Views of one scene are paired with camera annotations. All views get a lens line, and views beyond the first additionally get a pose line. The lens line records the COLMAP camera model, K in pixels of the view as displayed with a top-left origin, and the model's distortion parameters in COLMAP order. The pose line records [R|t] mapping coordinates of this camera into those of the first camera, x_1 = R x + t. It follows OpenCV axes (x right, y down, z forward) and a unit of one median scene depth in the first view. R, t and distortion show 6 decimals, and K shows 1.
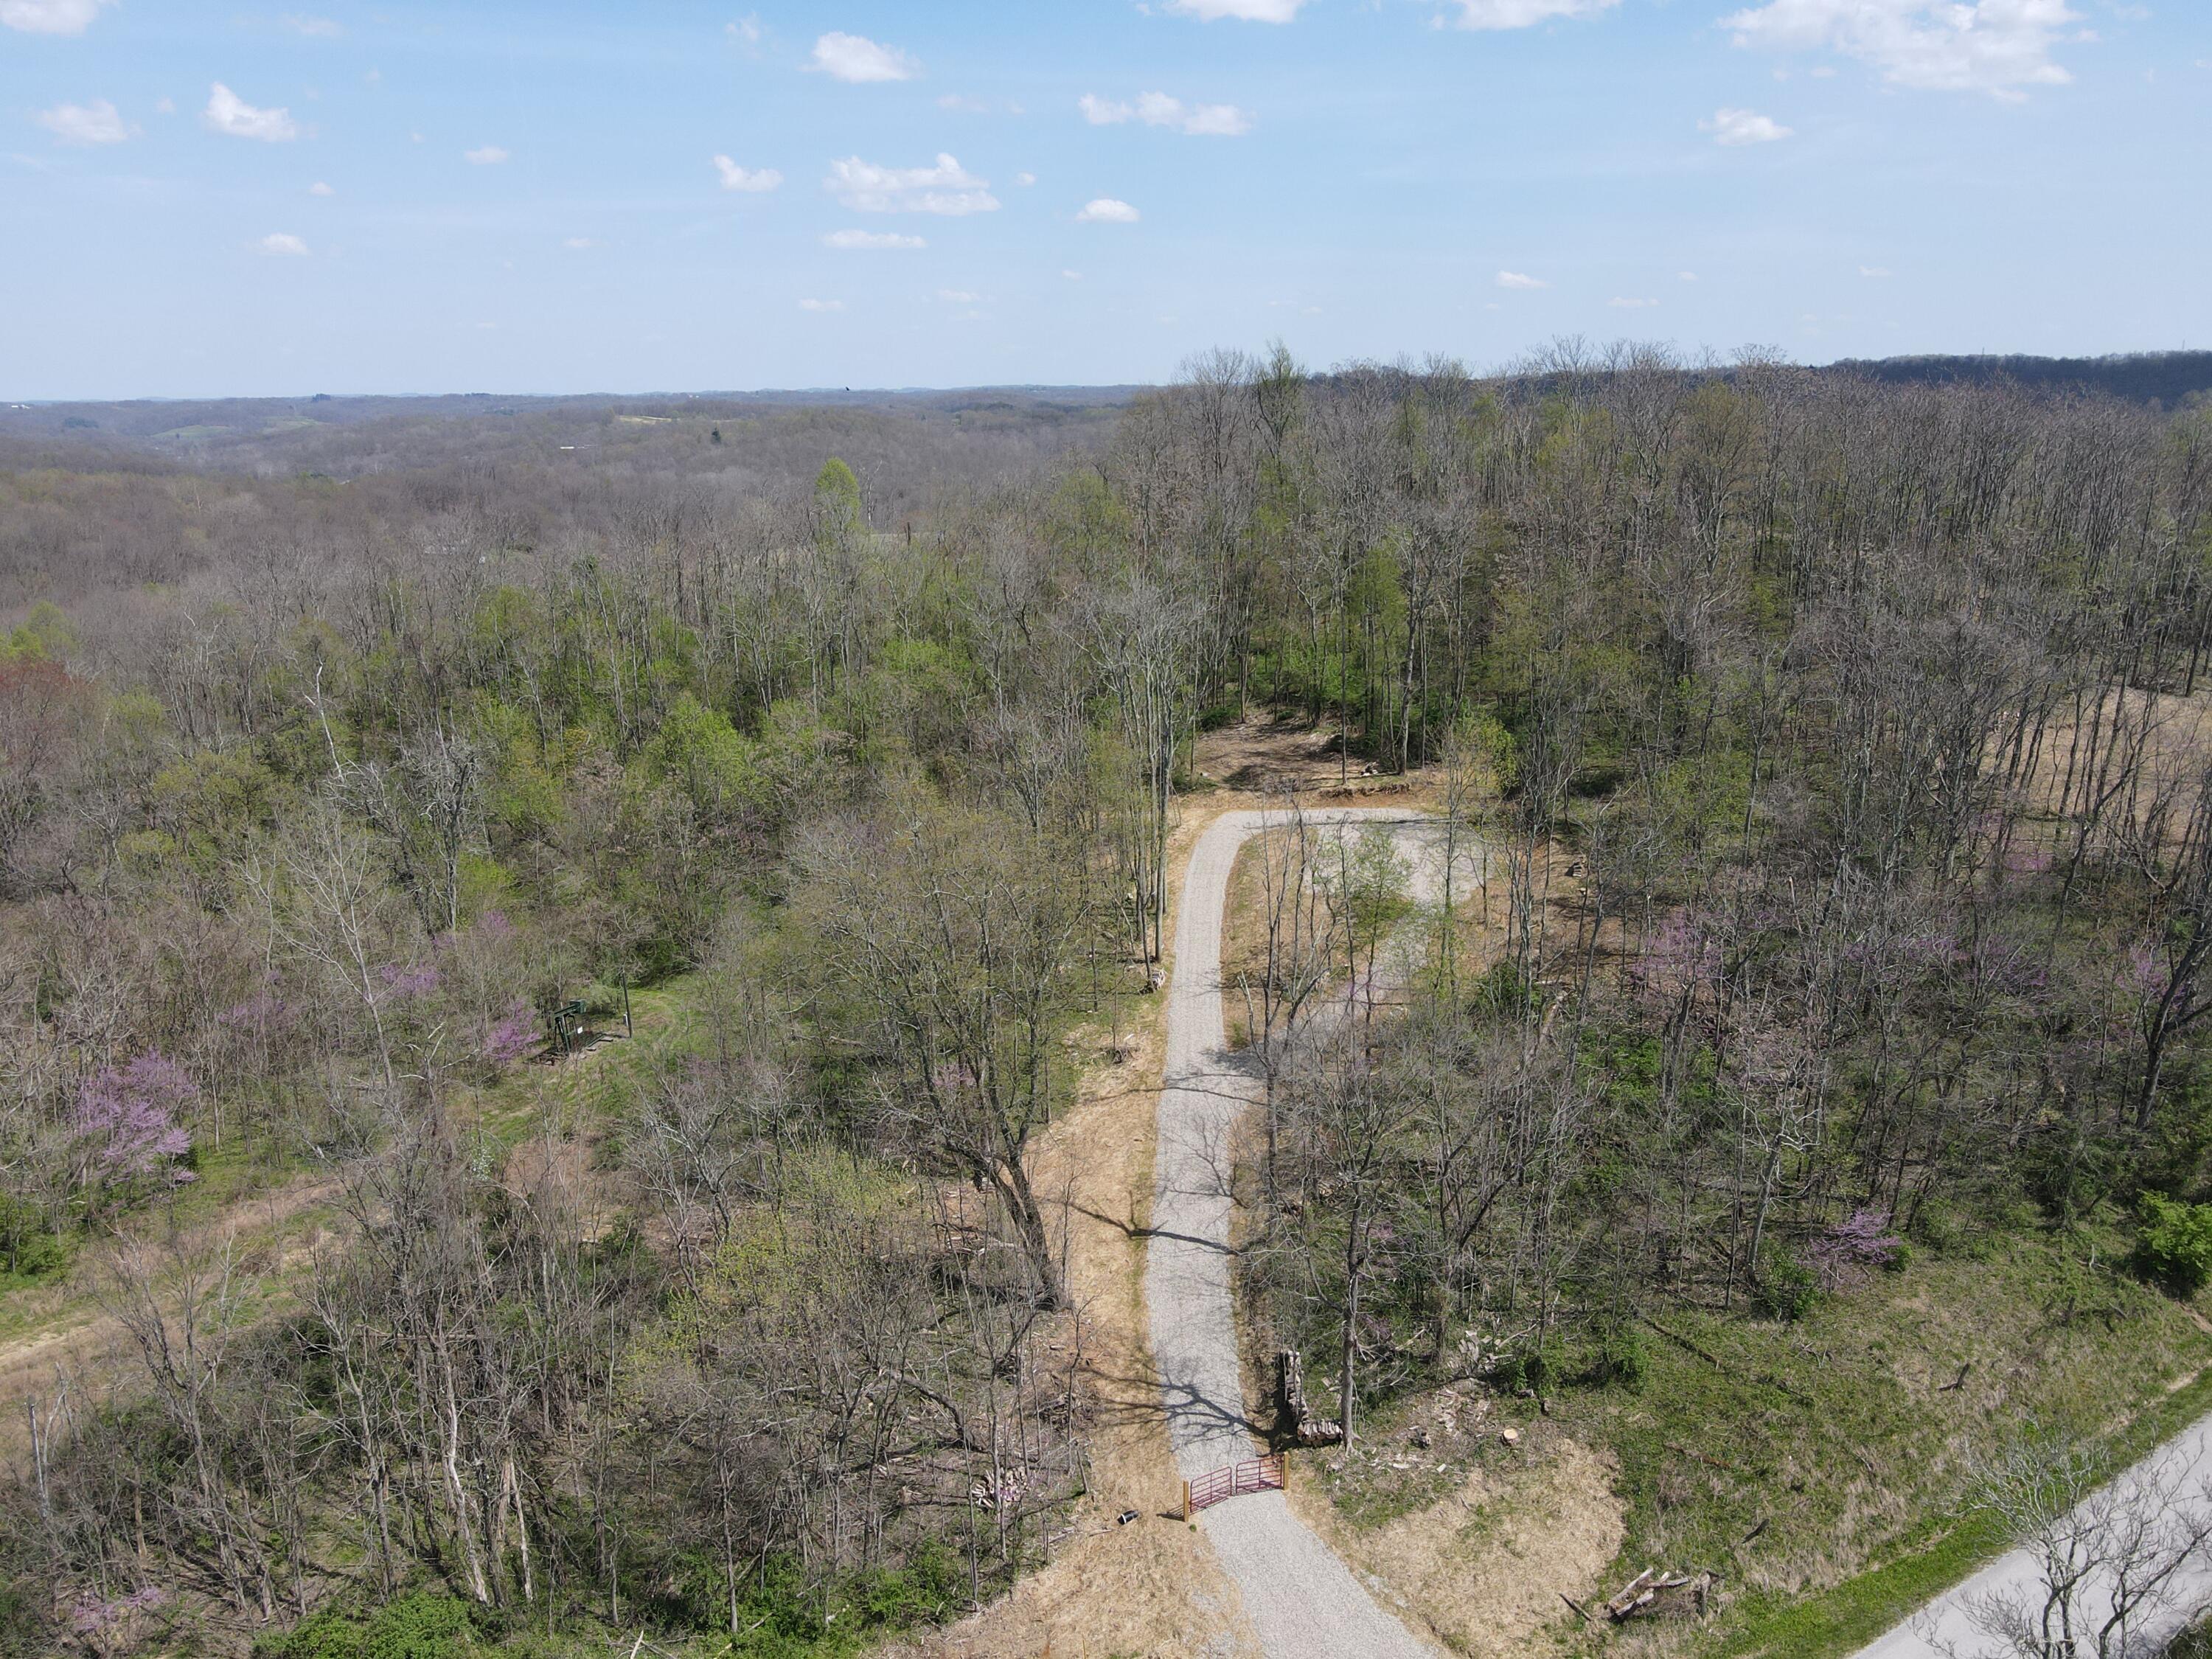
lens RADIAL K [[1640.5, 0, 1103.9], [0, 1640.5, 813.4], [0, 0, 1]] dist [0.006340, 0.010111]
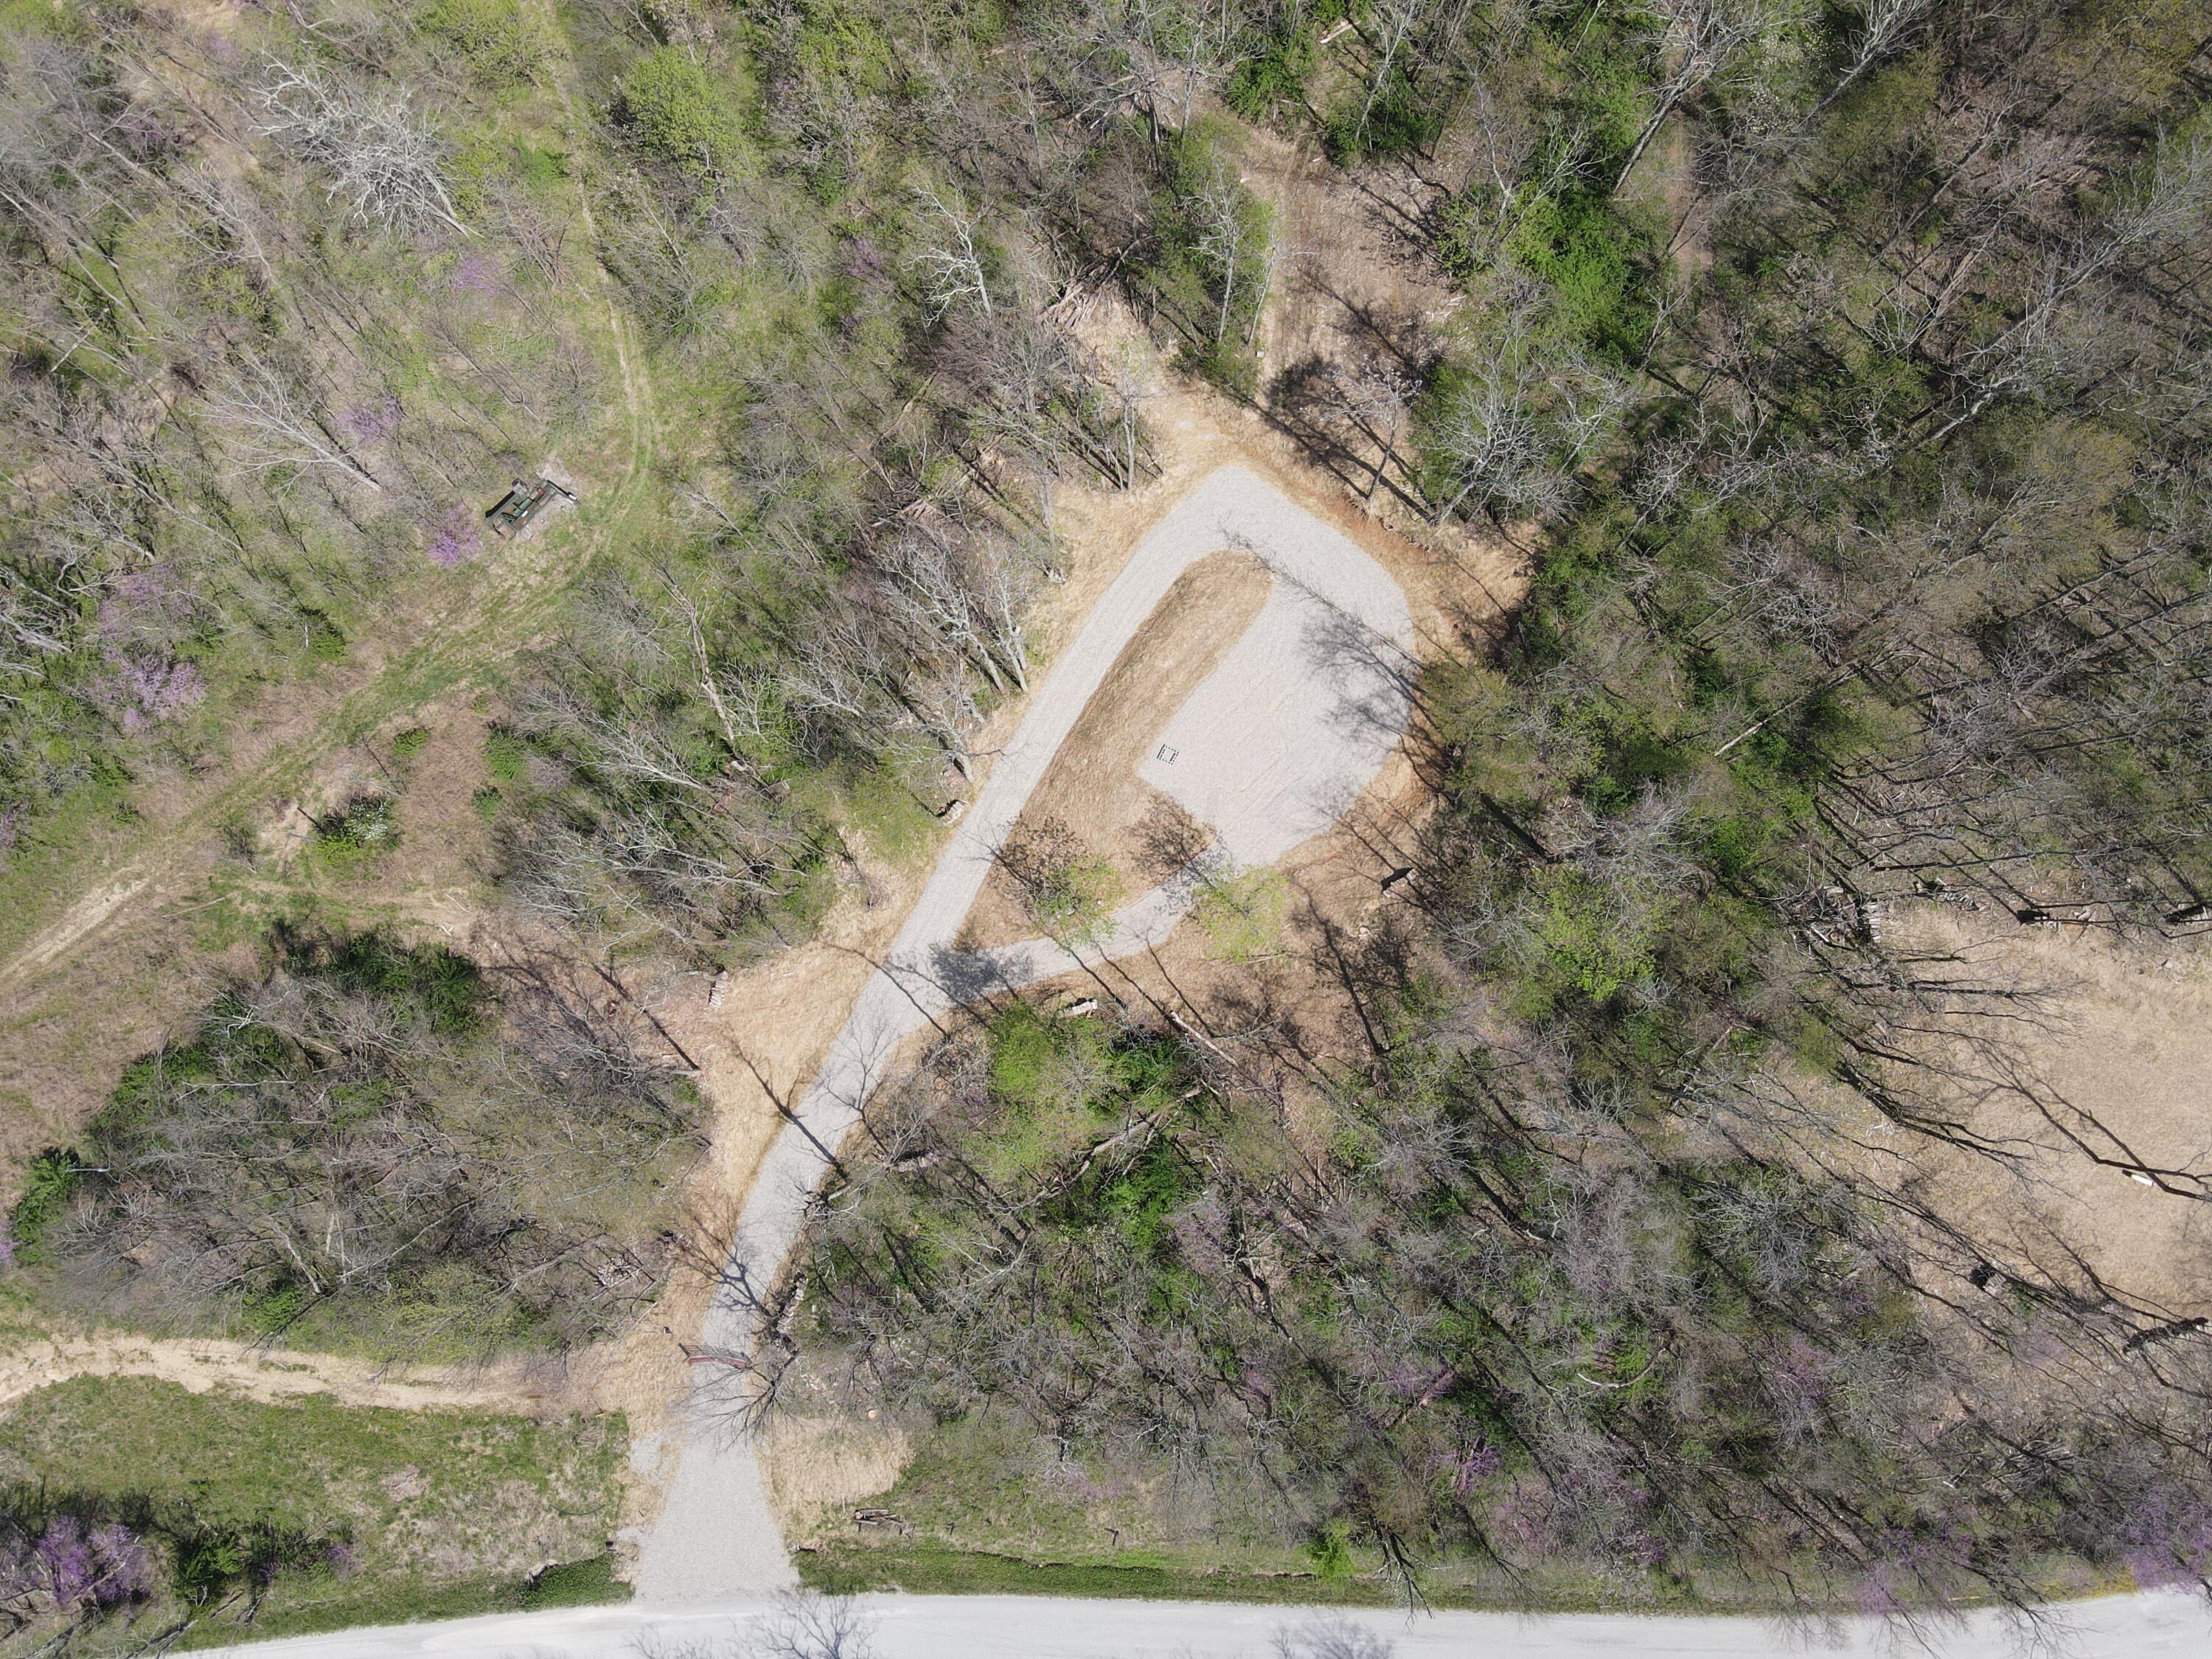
lens RADIAL K [[1640.5, 0, 1101.3], [0, 1640.5, 832.1], [0, 0, 1]] dist [0.006340, 0.010111]
pose [[0.895804, 0.443163, -0.033795, 0.236426], [-0.116103, 0.306729, 0.944689, -1.359918], [0.429018, -0.842332, 0.326222, 1.000666]]
